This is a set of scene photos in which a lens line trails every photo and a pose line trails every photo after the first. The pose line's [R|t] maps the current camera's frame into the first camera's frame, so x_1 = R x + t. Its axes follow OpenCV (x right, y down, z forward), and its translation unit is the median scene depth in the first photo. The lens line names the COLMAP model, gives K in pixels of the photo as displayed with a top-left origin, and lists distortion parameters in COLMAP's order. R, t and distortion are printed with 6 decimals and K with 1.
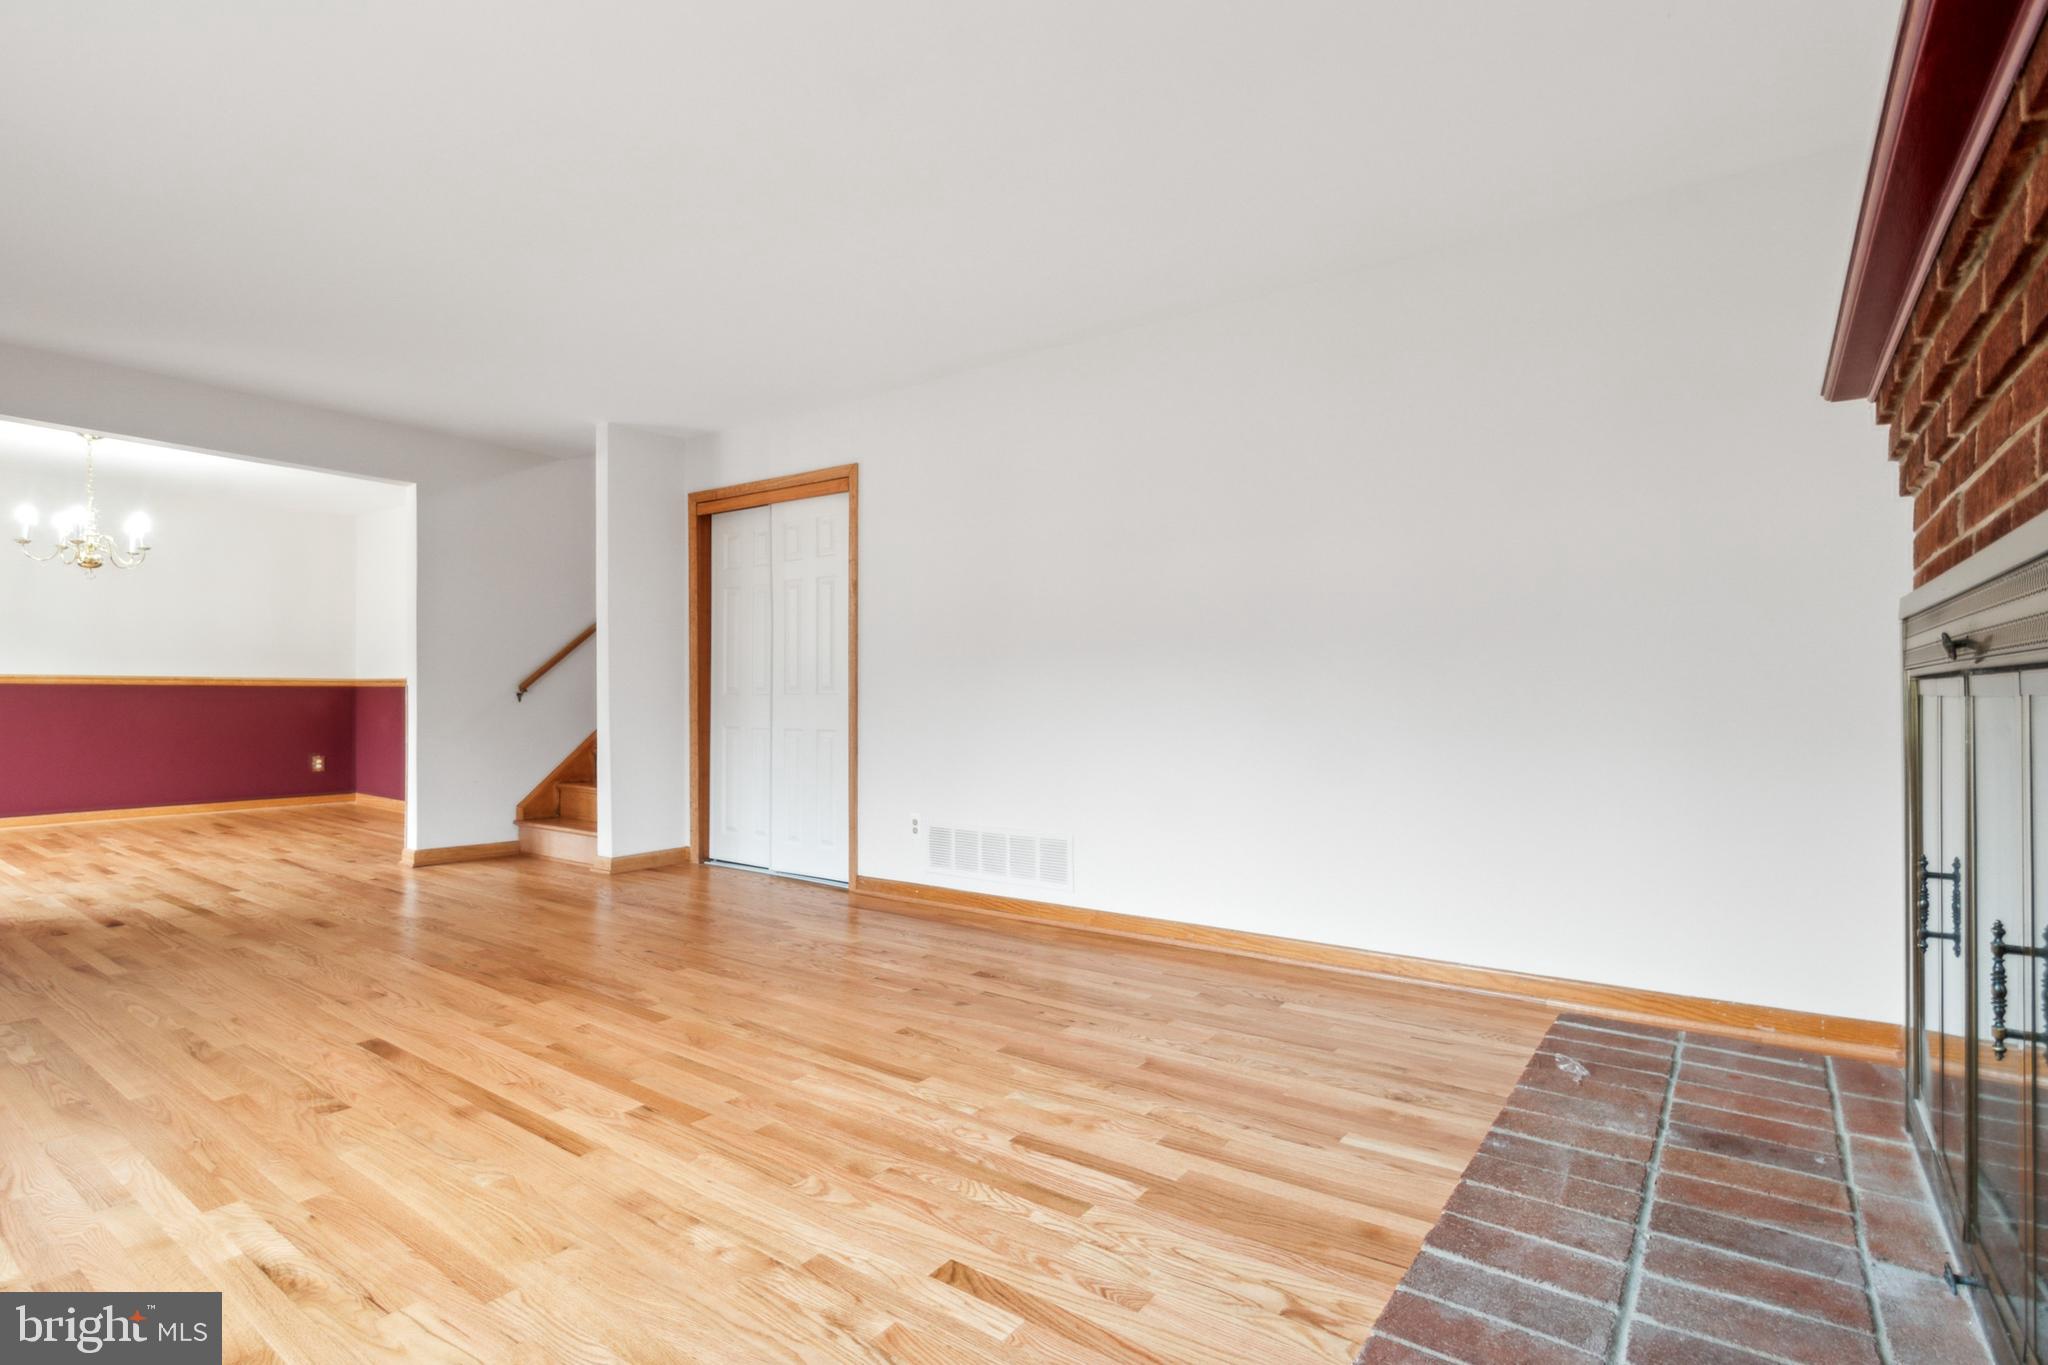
lens RADIAL K [[932.9, 0, 1021.1], [0, 932.9, 694.3], [0, 0, 1]] dist [0.003027, -0.006860]
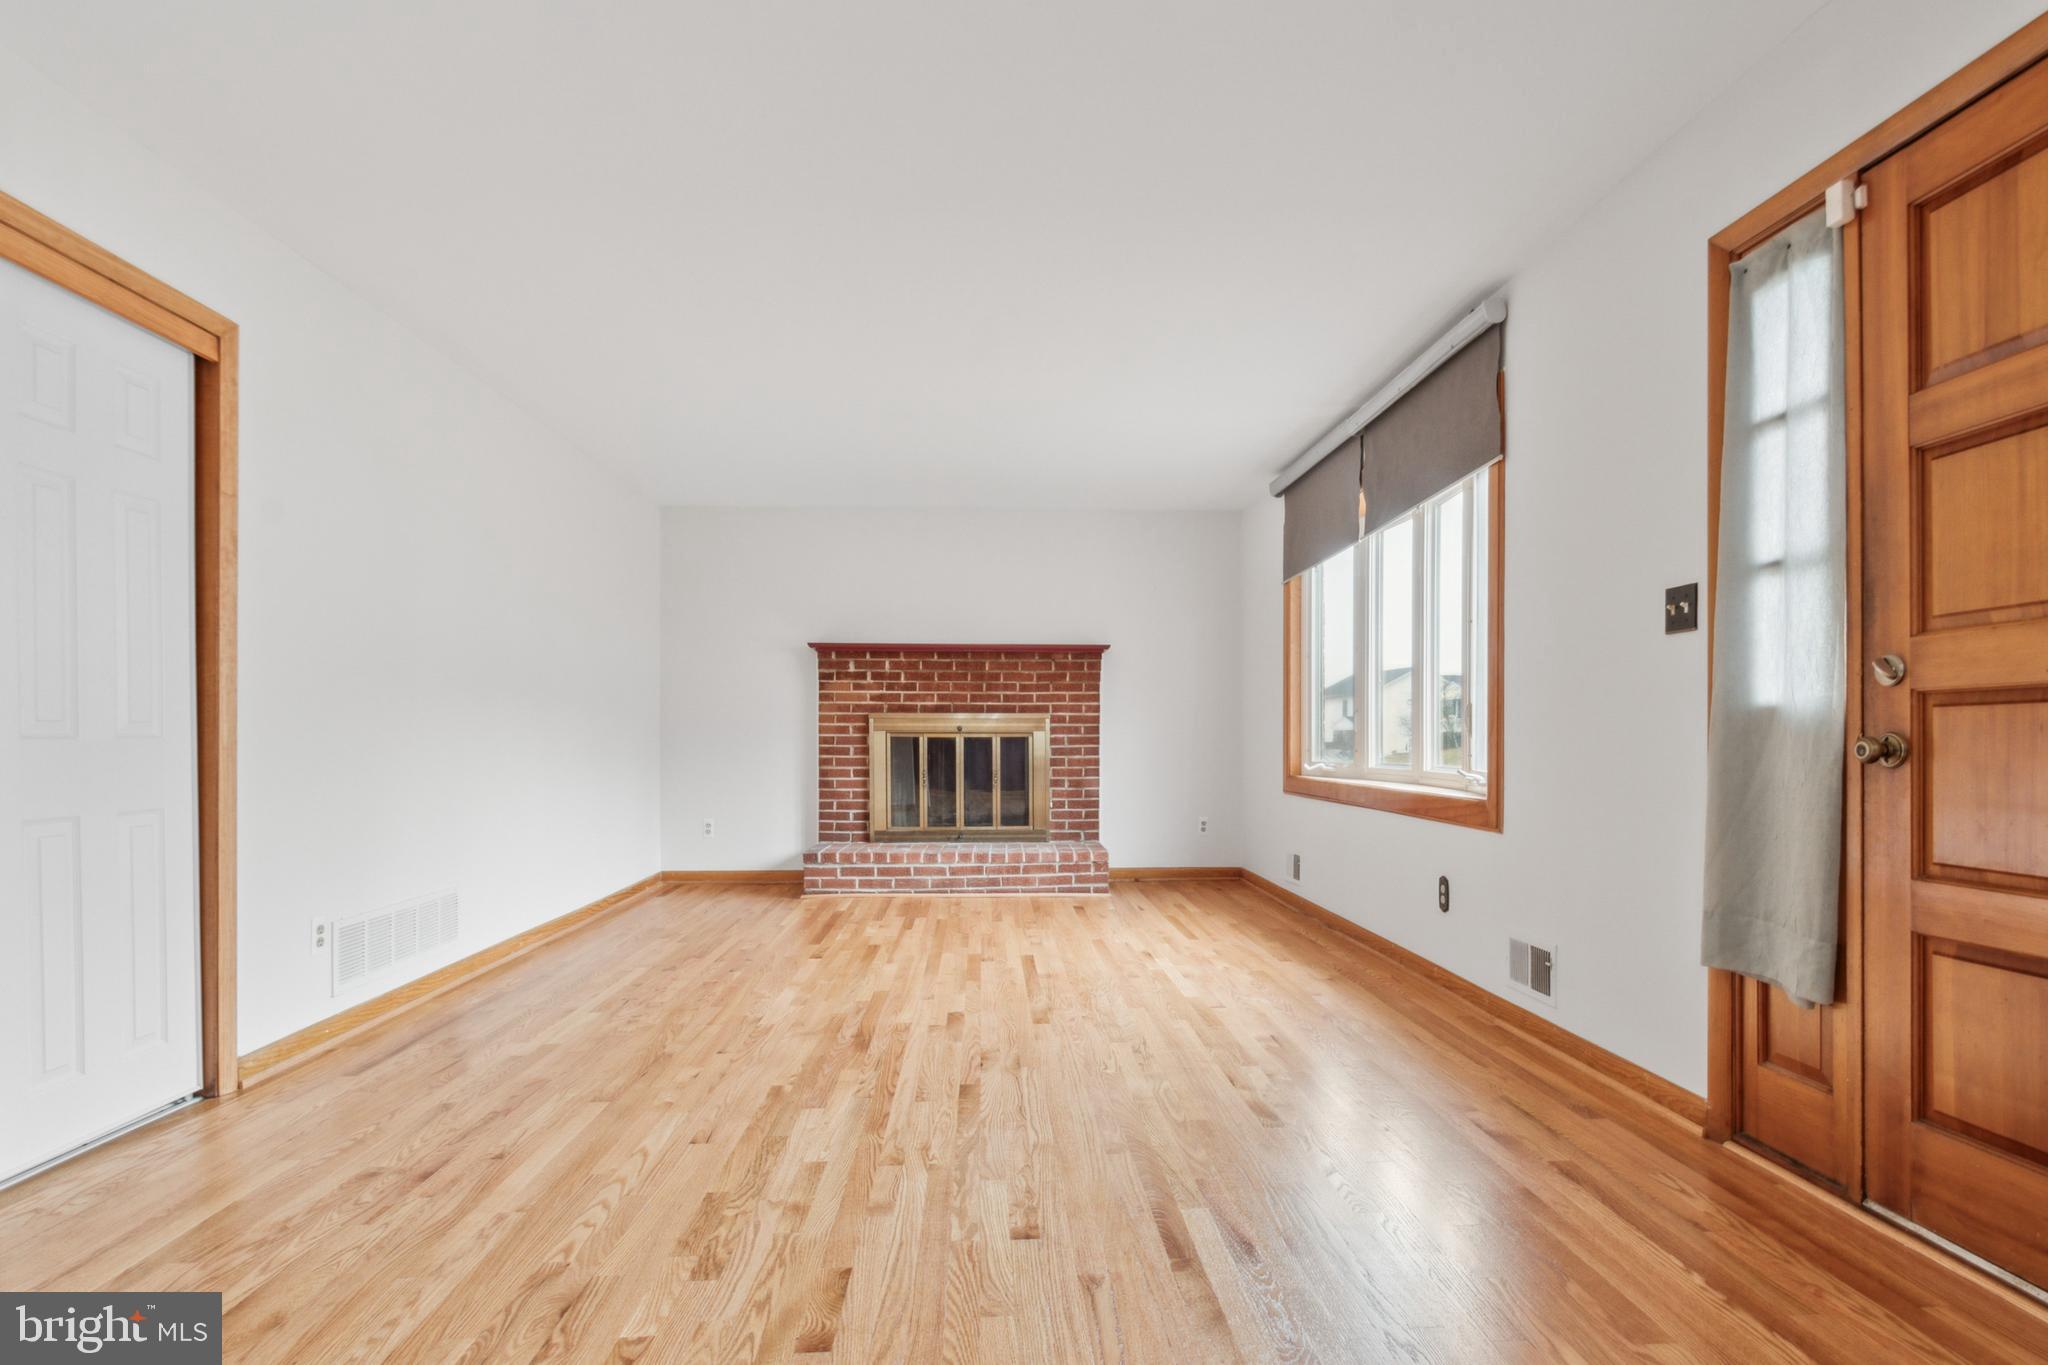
lens RADIAL K [[1073.5, 0, 1044.2], [0, 1073.5, 745.9], [0, 0, 1]] dist [-0.003692, -0.000746]
pose [[-0.622229, -0.007787, 0.782797, -1.865657], [-0.006049, 0.999969, 0.005139, -0.001631], [-0.782812, -0.001537, -0.622256, 1.936584]]
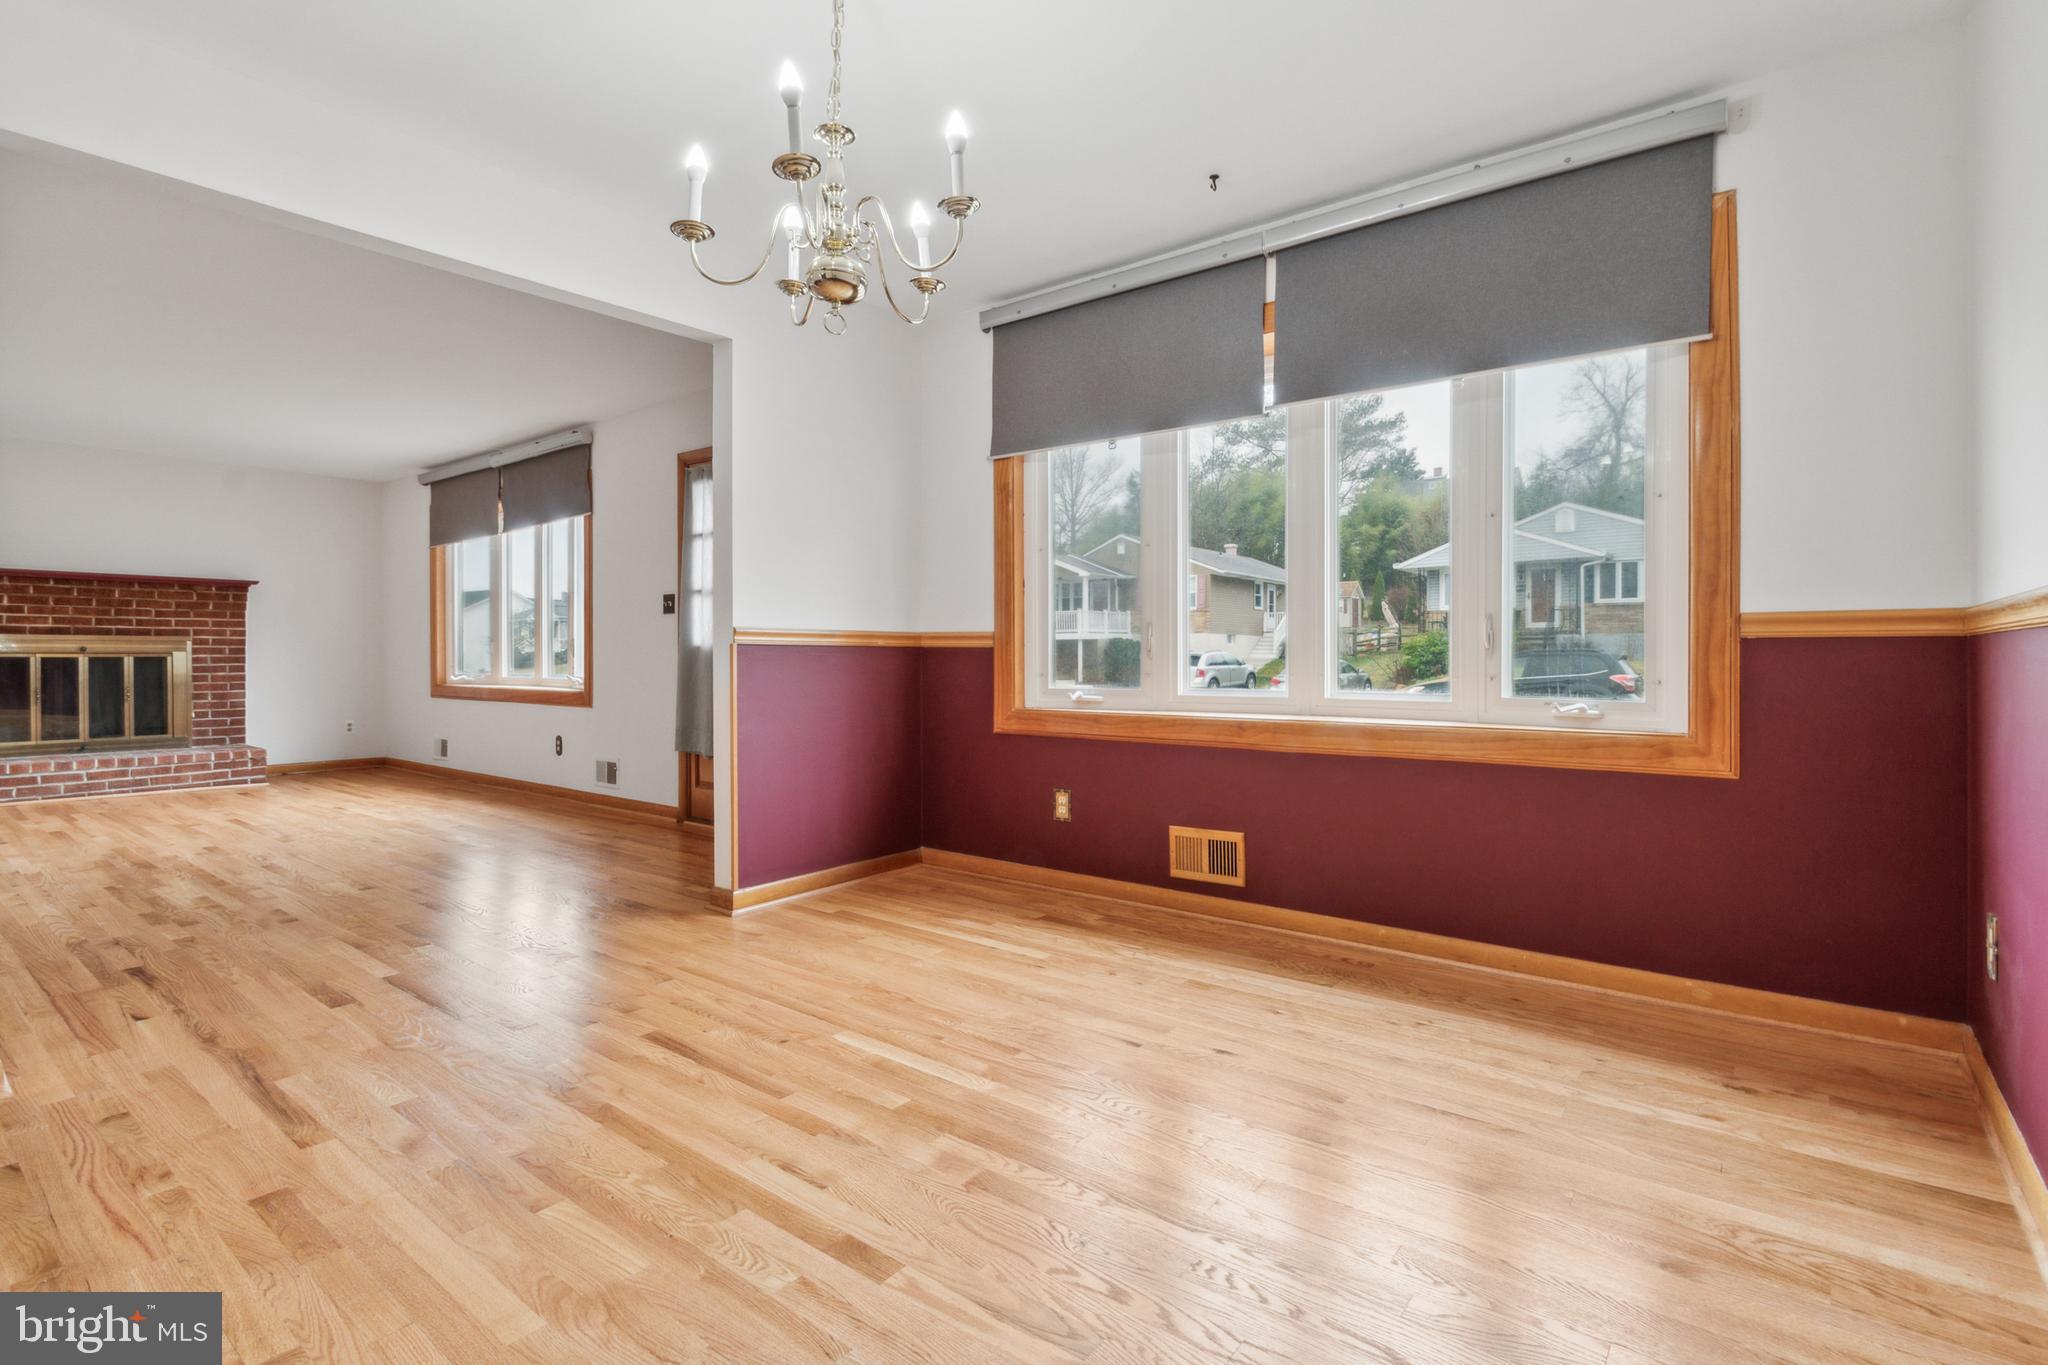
lens RADIAL K [[959.7, 0, 1043.6], [0, 959.7, 671.7], [0, 0, 1]] dist [0.002574, 0.000096]
pose [[-0.998902, -0.003857, 0.046700, -2.416223], [-0.003487, 0.999962, 0.008009, 0.001900], [-0.046729, 0.007838, -0.998877, 3.004019]]
